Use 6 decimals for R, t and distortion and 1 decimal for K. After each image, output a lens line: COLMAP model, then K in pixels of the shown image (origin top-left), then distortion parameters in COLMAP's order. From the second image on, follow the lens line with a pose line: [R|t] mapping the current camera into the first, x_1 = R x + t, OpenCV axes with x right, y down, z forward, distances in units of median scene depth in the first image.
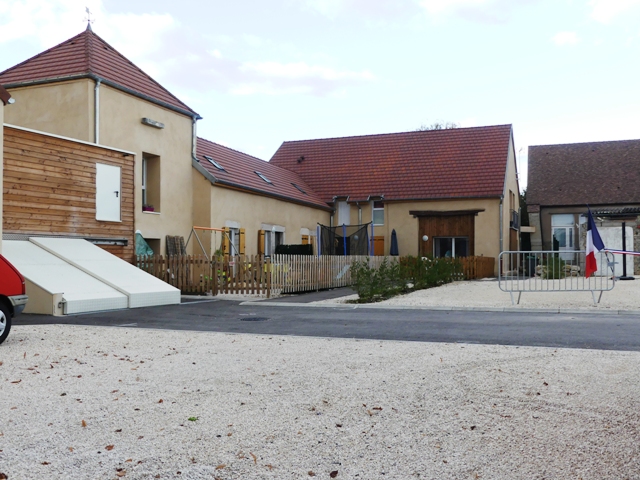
lens RADIAL K [[611.1, 0, 319.4], [0, 611.1, 240.2], [0, 0, 1]] dist [-0.006823, 0.000000]
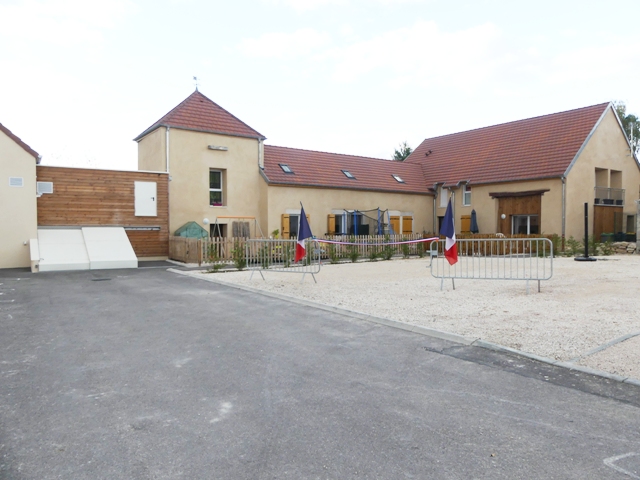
lens RADIAL K [[470.7, 0, 320.5], [0, 470.7, 239.9], [0, 0, 1]] dist [-0.004238, 0.000208]
pose [[0.844413, 0.010187, -0.535596, 0.548645], [0.019271, 0.998594, 0.049374, -0.015300], [0.535346, -0.052013, 0.843030, 0.131820]]
